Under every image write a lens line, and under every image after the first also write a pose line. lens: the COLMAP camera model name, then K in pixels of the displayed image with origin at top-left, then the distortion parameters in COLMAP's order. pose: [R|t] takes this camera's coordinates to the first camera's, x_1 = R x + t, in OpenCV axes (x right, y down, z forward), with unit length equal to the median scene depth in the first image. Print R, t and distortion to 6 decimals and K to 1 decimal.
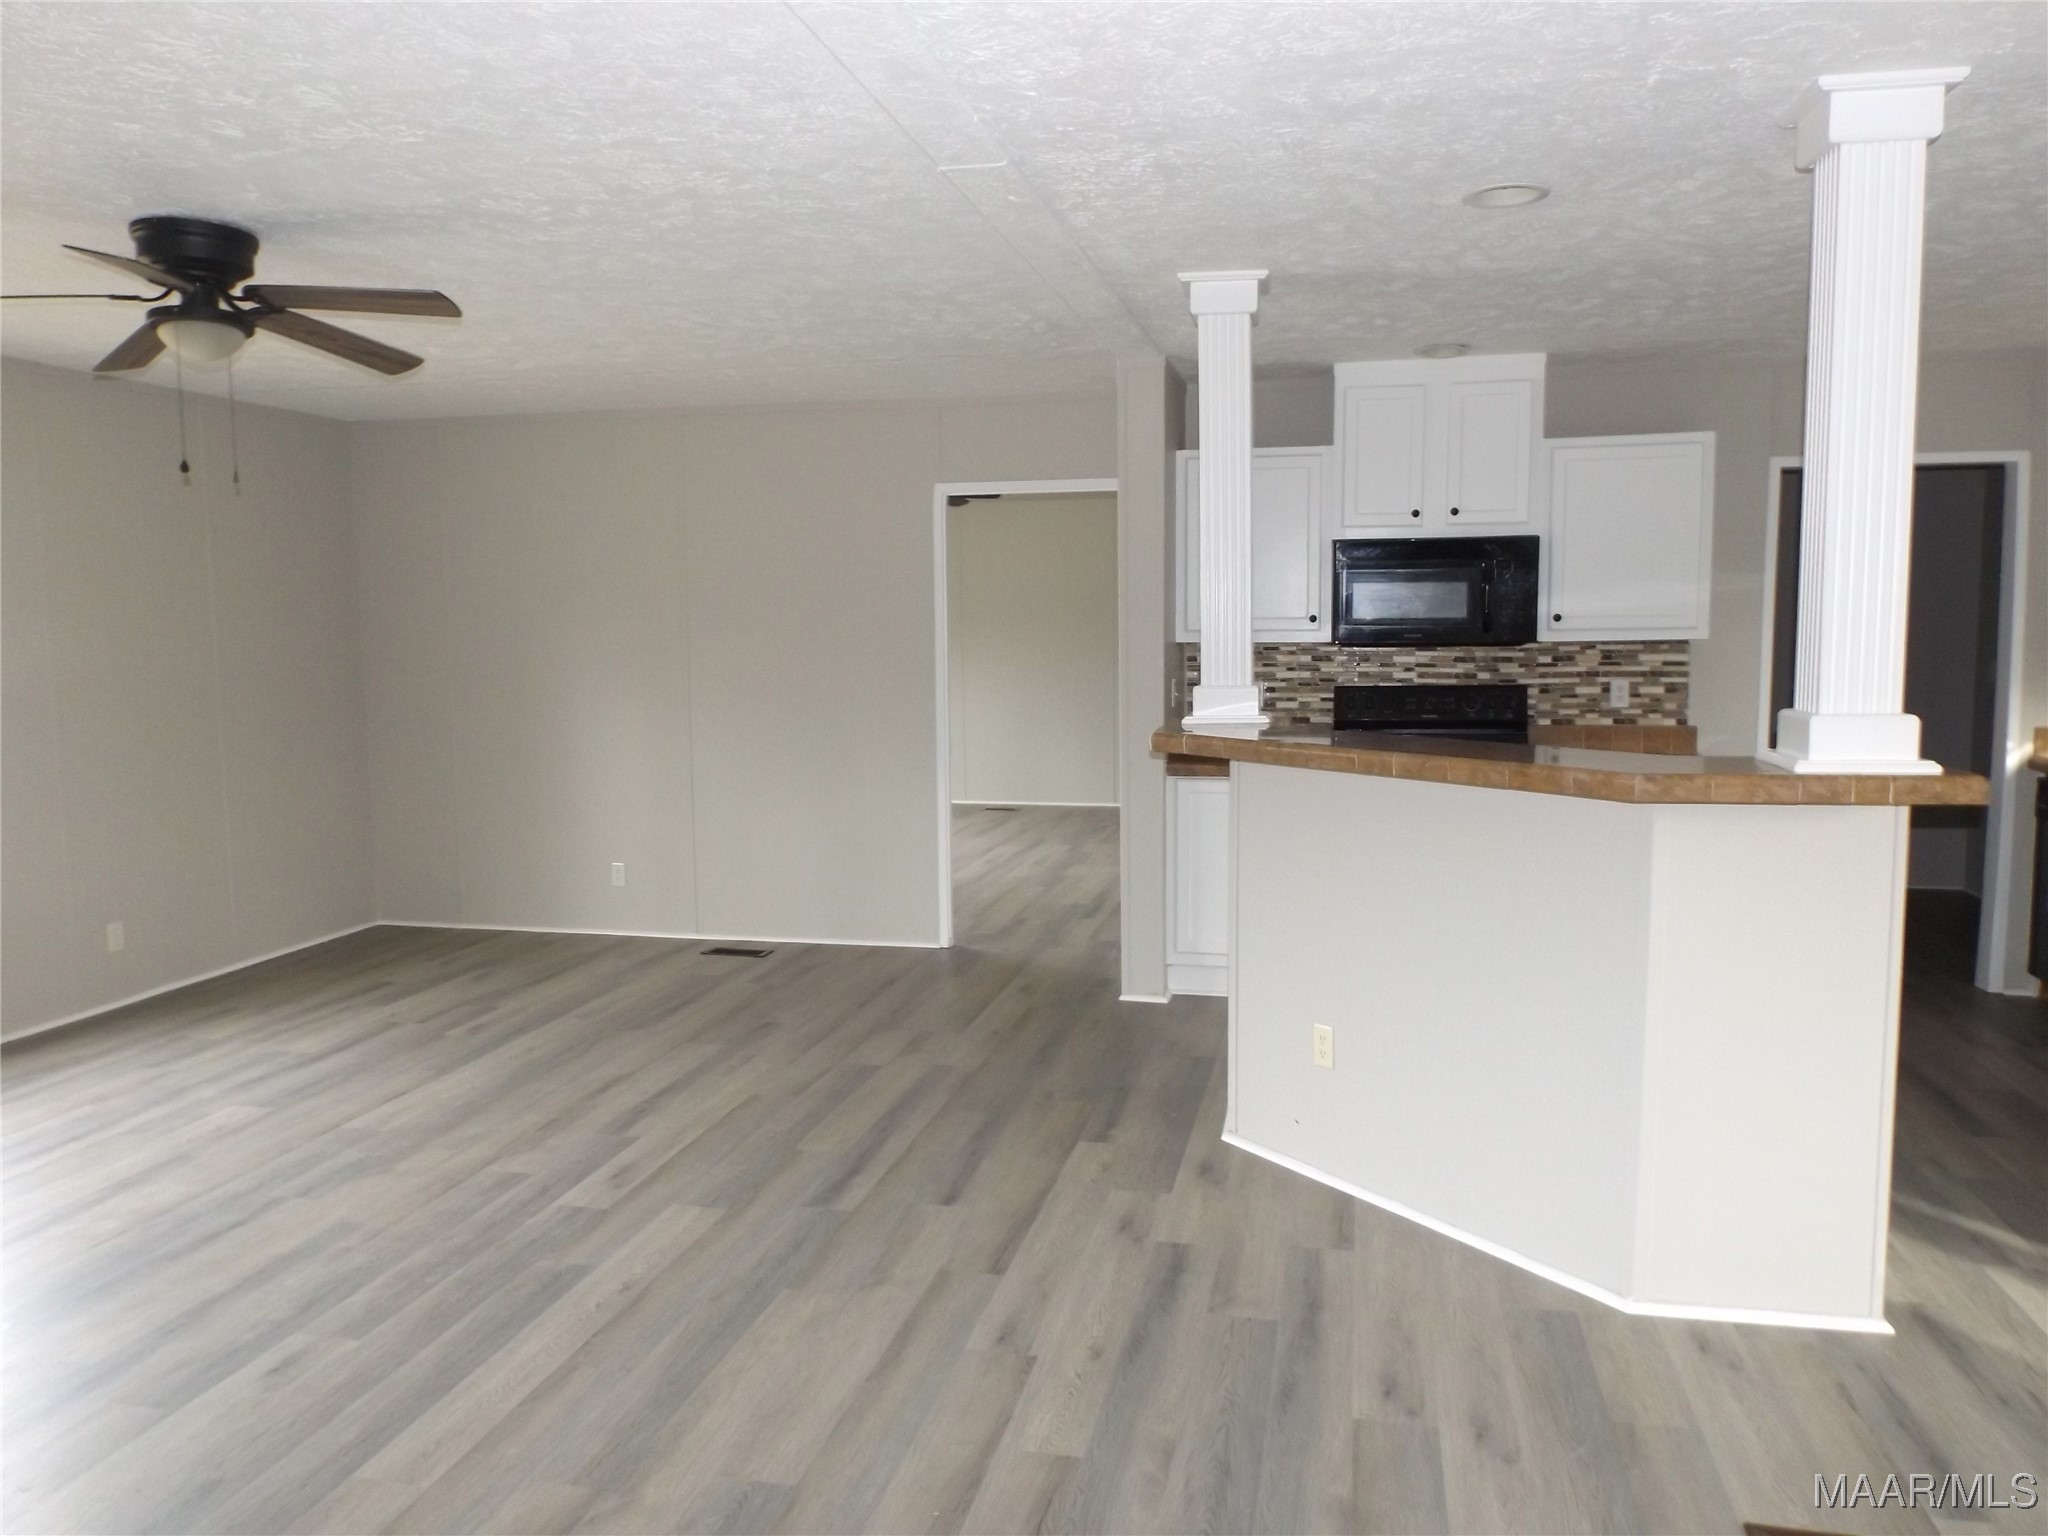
lens RADIAL K [[1495.5, 0, 1006.3], [0, 1495.5, 771.6], [0, 0, 1]] dist [-0.008955, -0.001871]
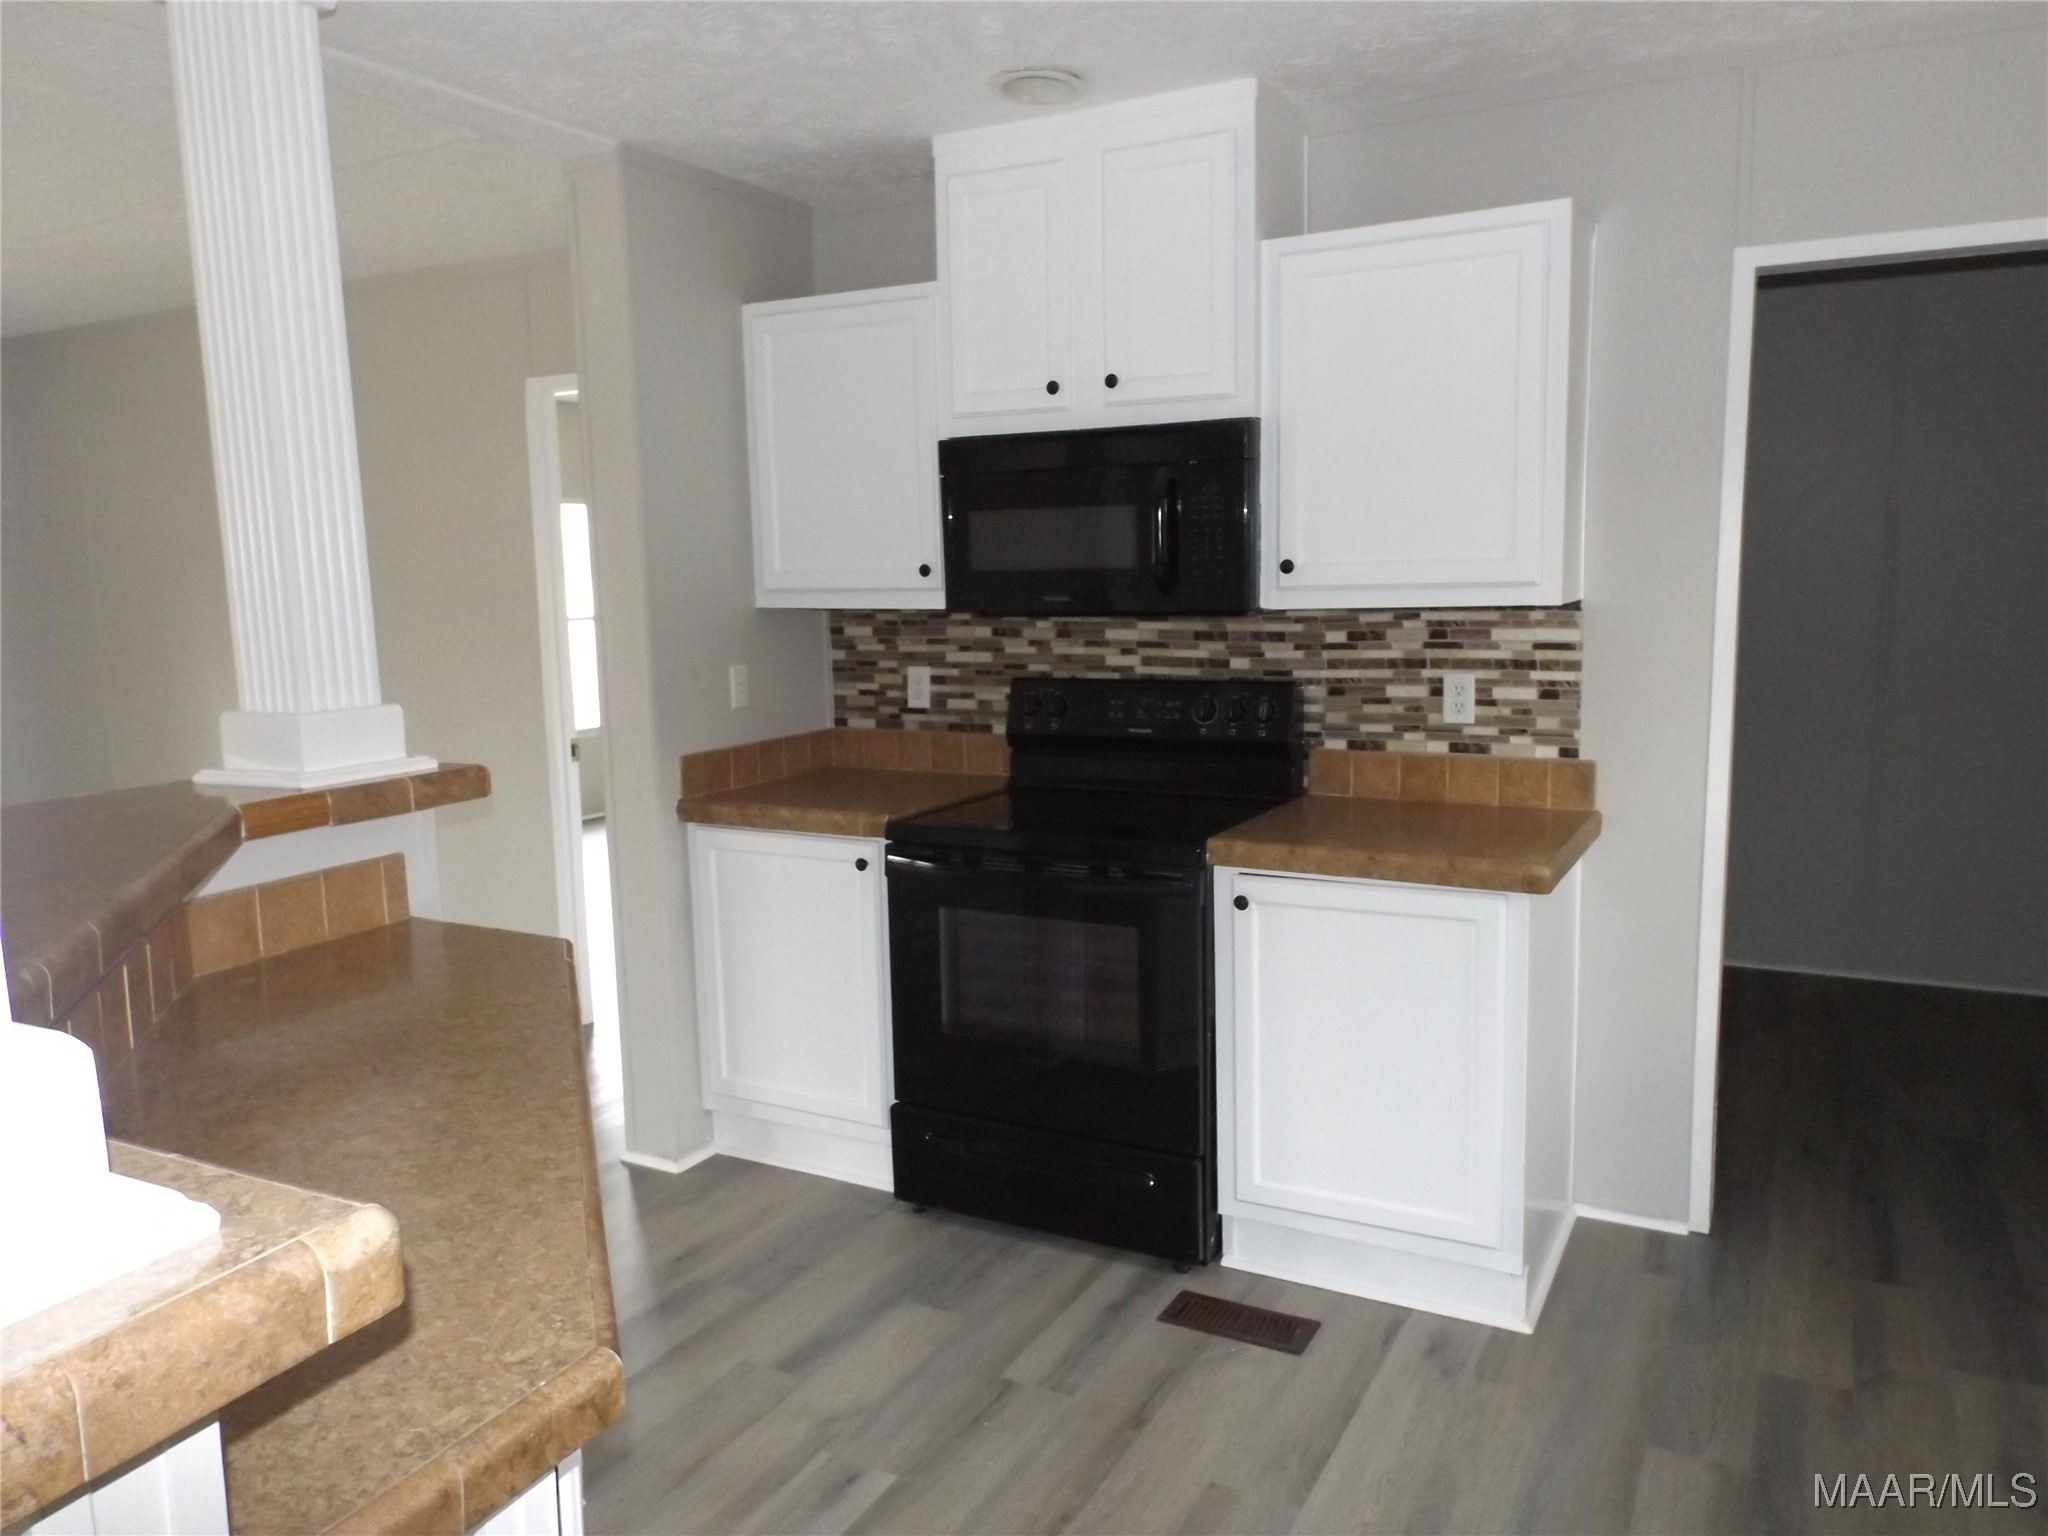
lens RADIAL K [[1495.5, 0, 1025.6], [0, 1495.5, 764.1], [0, 0, 1]] dist [-0.008955, -0.001871]
pose [[0.965078, 0.025870, -0.260682, 0.401903], [-0.016649, 0.999157, 0.037521, -0.046190], [0.261433, -0.031871, 0.964695, 0.415197]]
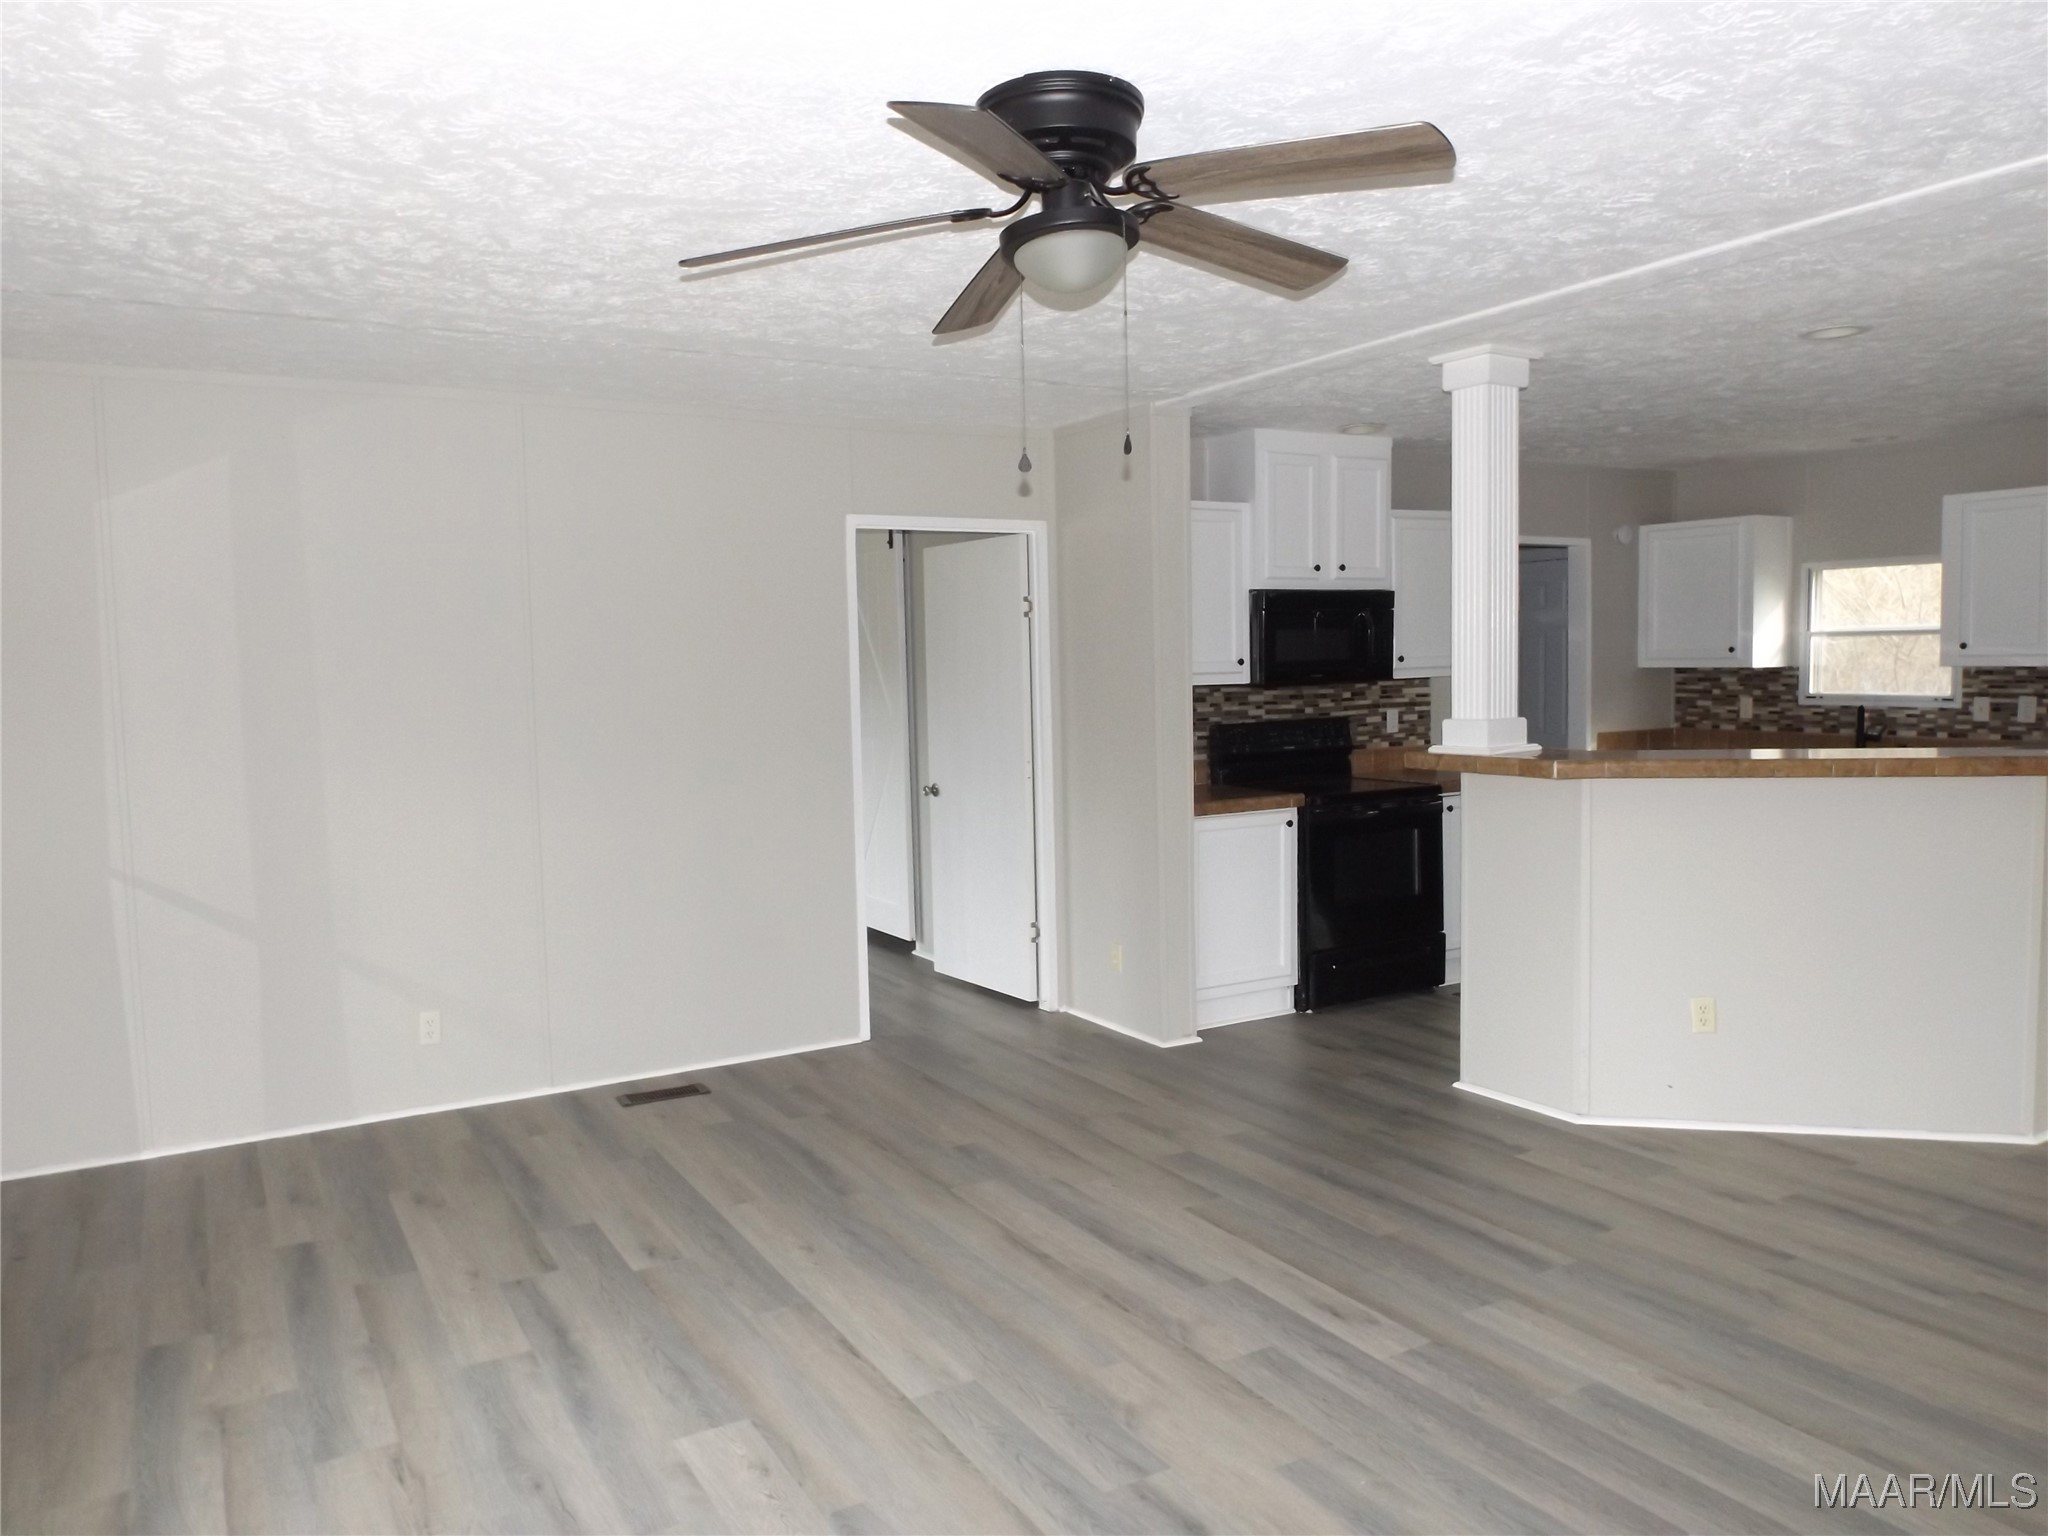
lens RADIAL K [[1495.5, 0, 1027.6], [0, 1495.5, 761.8], [0, 0, 1]] dist [-0.008955, -0.001871]
pose [[0.723461, -0.055078, 0.688165, -0.642586], [0.083909, 0.996438, -0.008461, -0.034046], [-0.685248, 0.063864, 0.725505, 0.325812]]
